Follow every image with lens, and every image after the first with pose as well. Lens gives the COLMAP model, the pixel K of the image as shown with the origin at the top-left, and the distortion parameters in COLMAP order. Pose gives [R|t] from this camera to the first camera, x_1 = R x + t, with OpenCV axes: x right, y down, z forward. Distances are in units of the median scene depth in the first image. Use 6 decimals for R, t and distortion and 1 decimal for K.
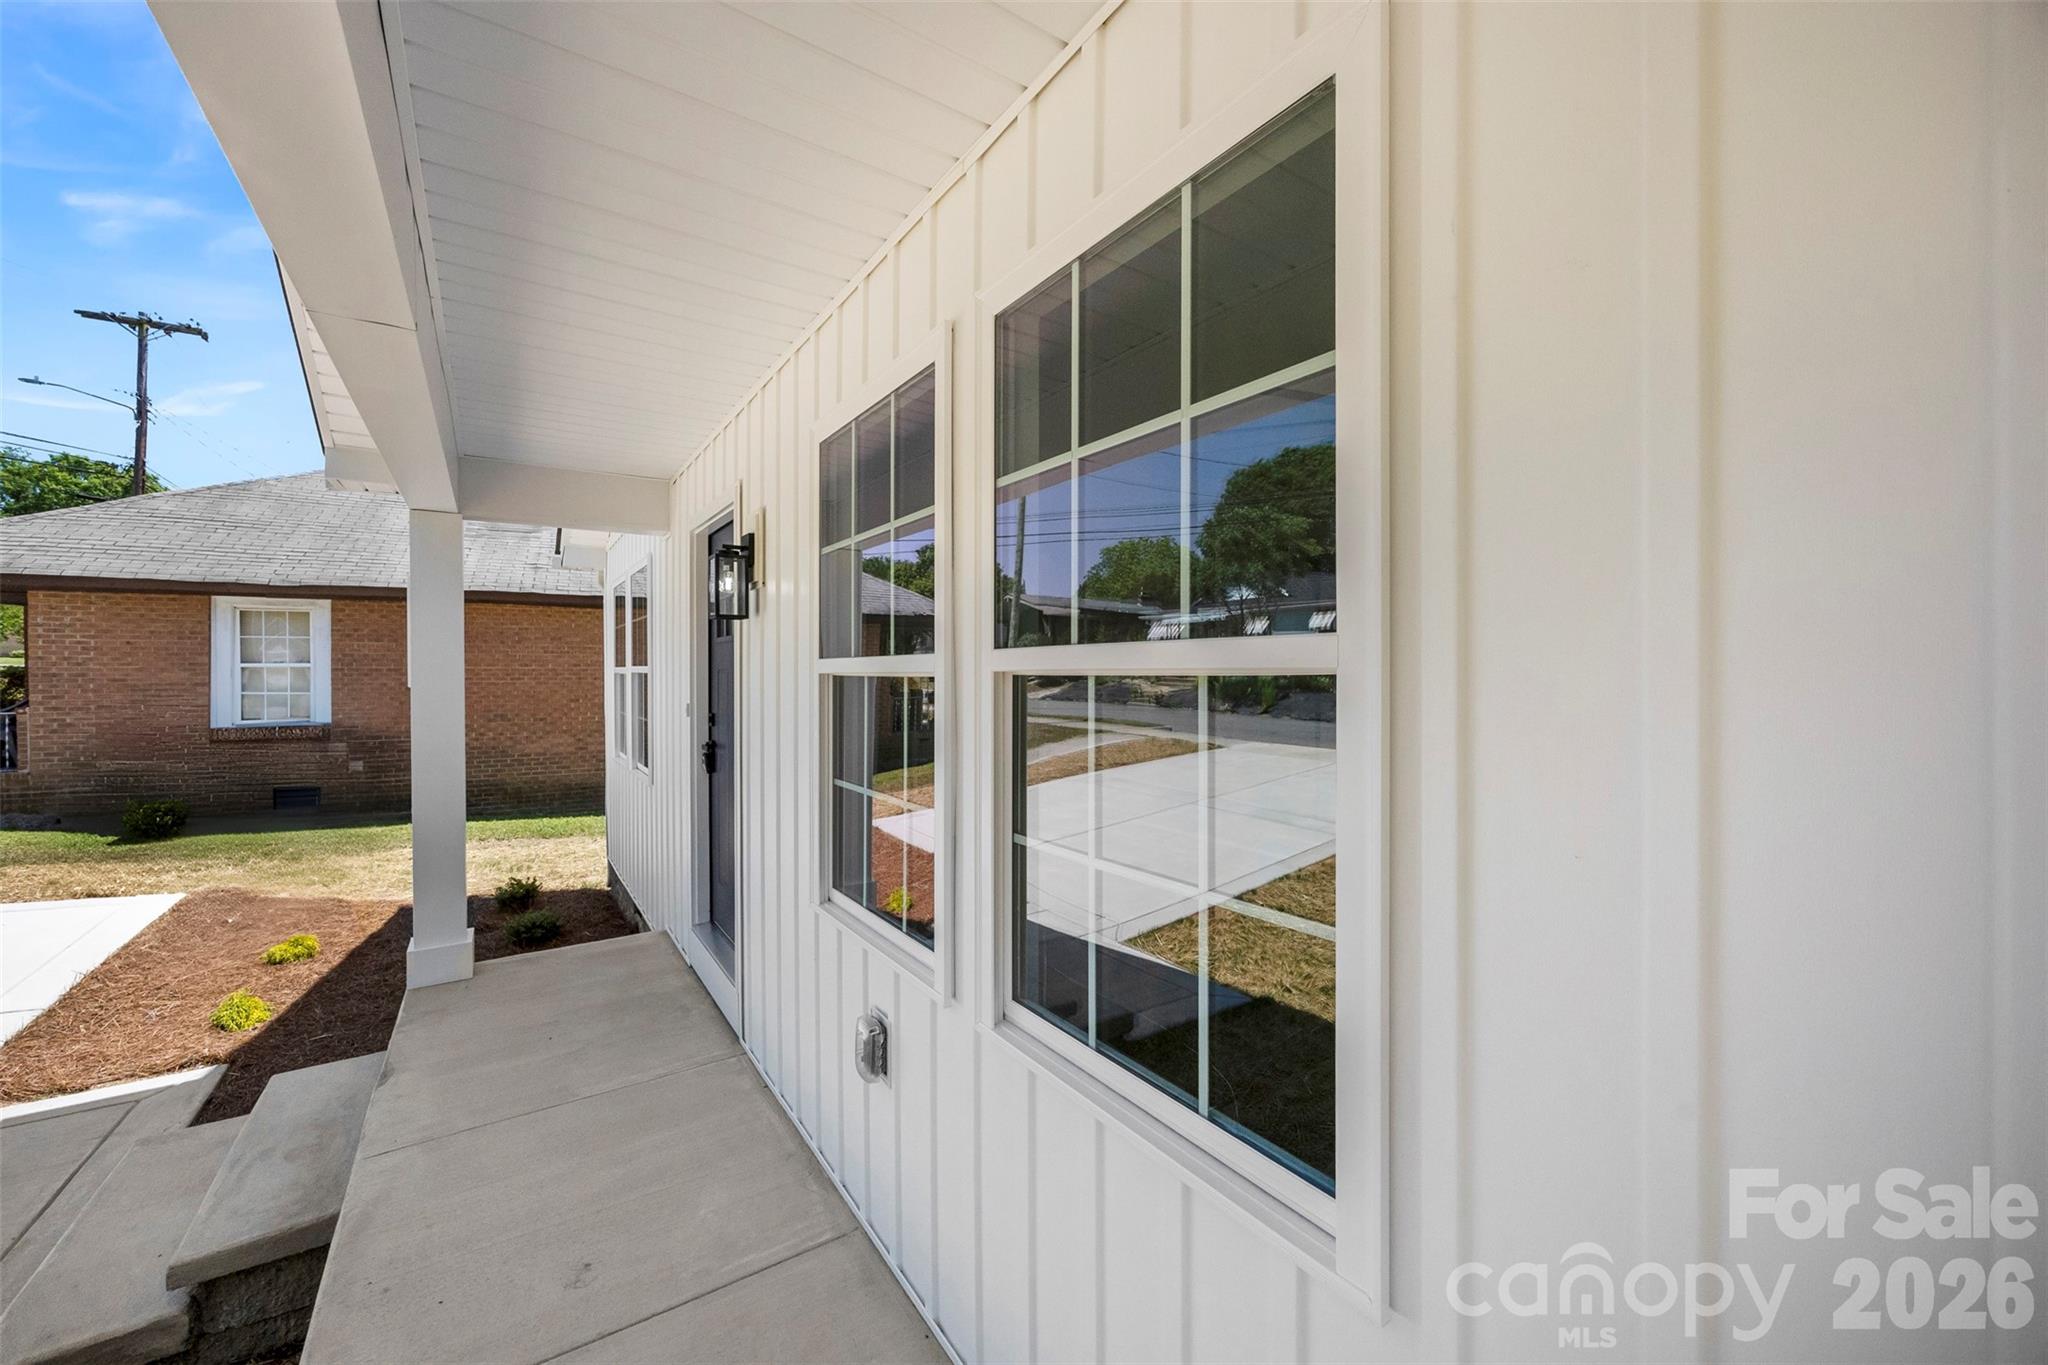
lens RADIAL K [[783.6, 0, 1028.2], [0, 783.6, 677.6], [0, 0, 1]] dist [-0.004312, 0.000979]
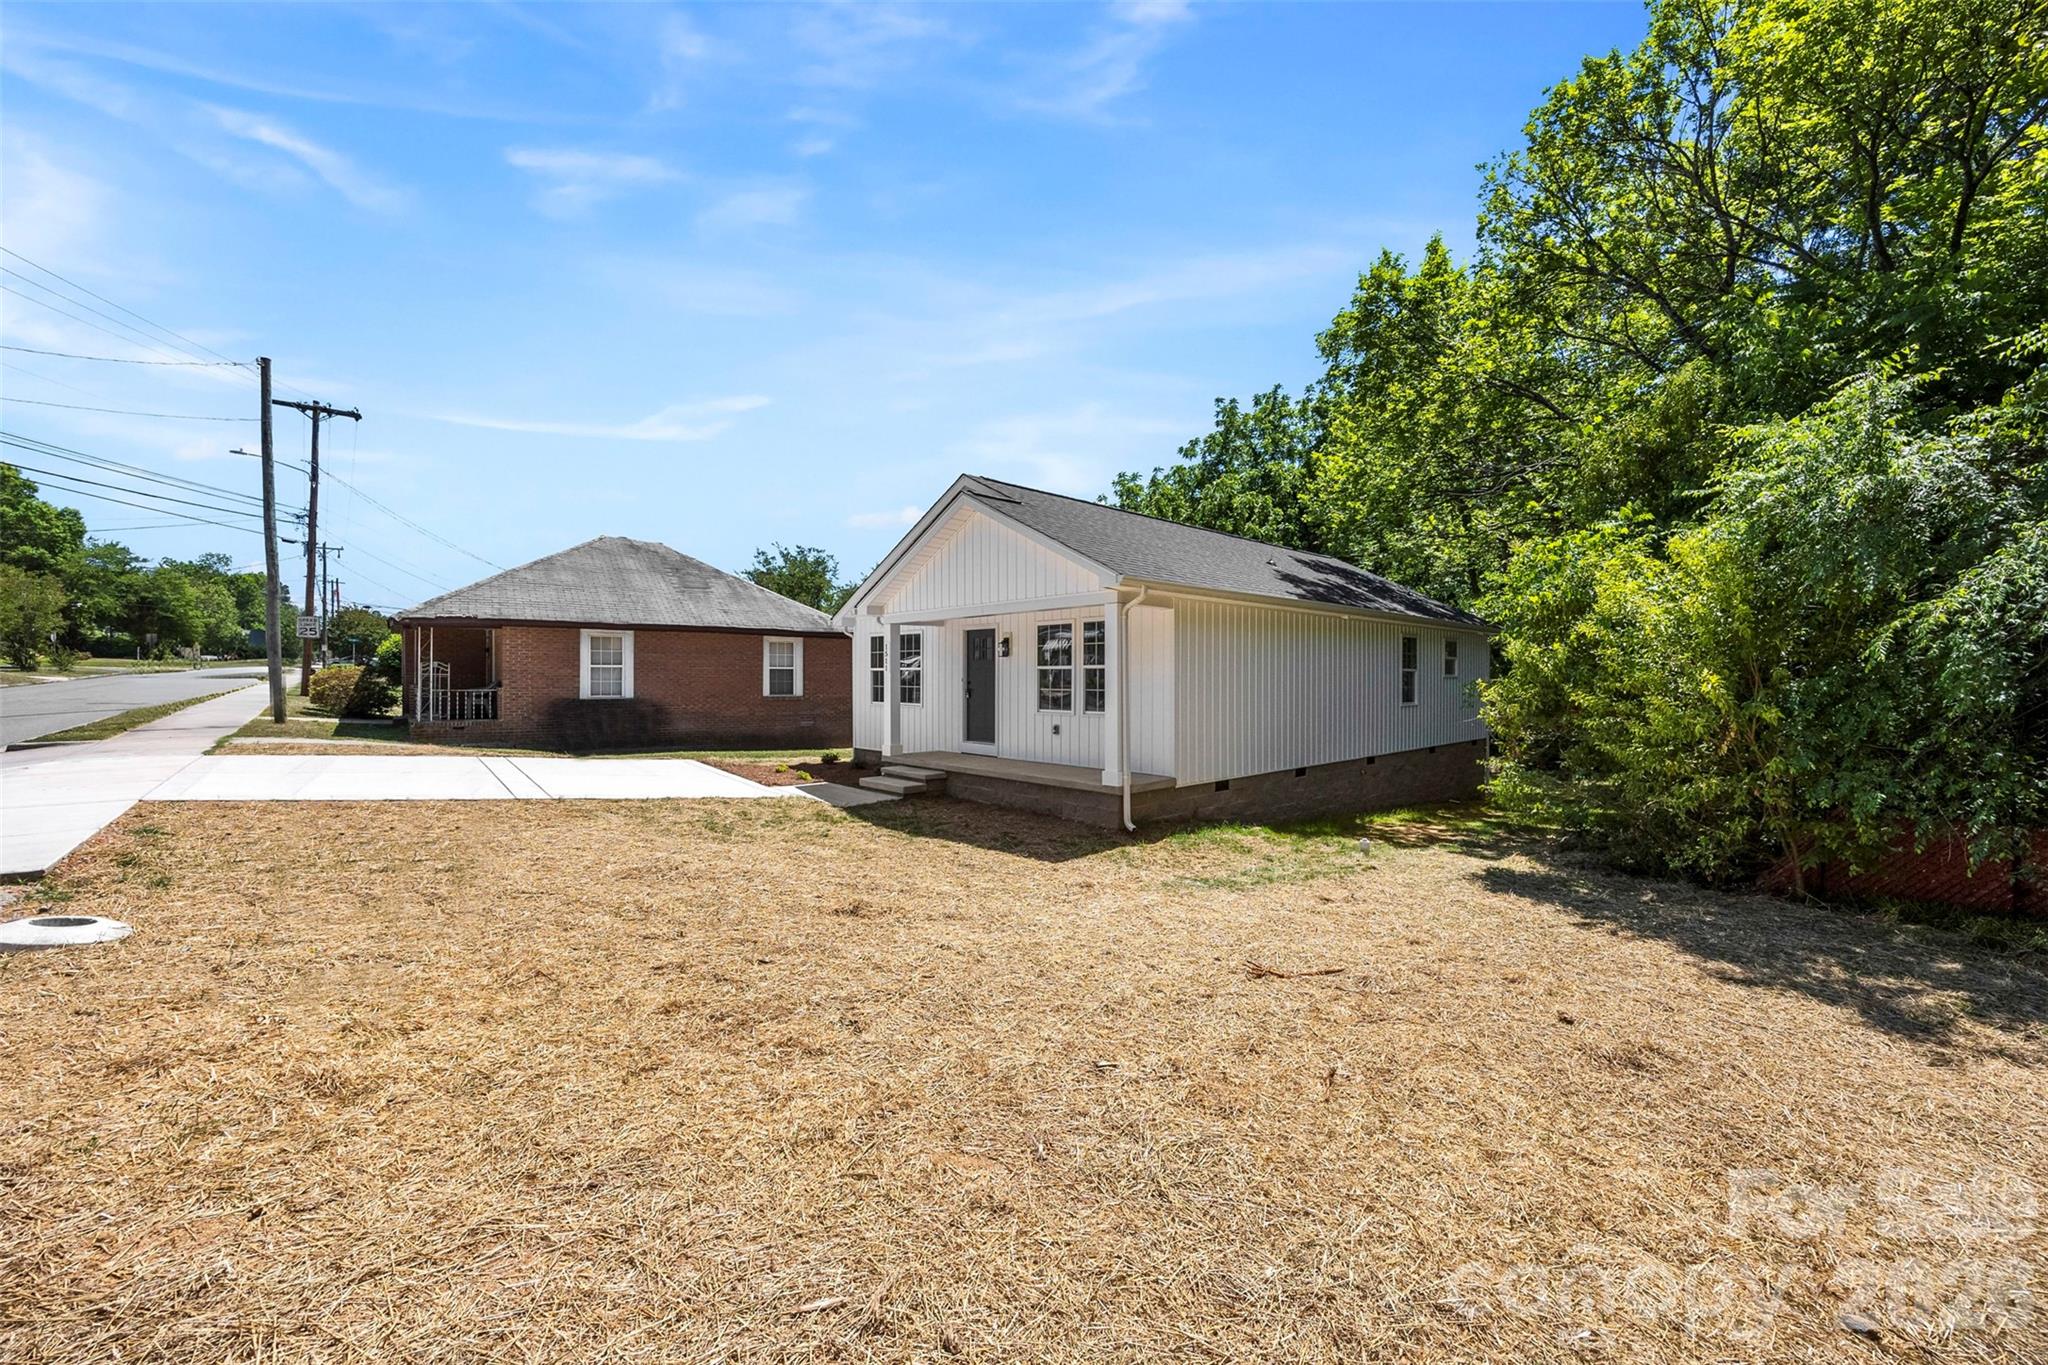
lens RADIAL K [[783.6, 0, 1026.7], [0, 783.6, 672.7], [0, 0, 1]] dist [-0.004312, 0.000979]
pose [[0.987277, 0.006270, 0.158886, -0.278339], [-0.004128, 0.999896, -0.013809, 0.021321], [-0.158956, 0.012978, 0.987200, -1.002898]]
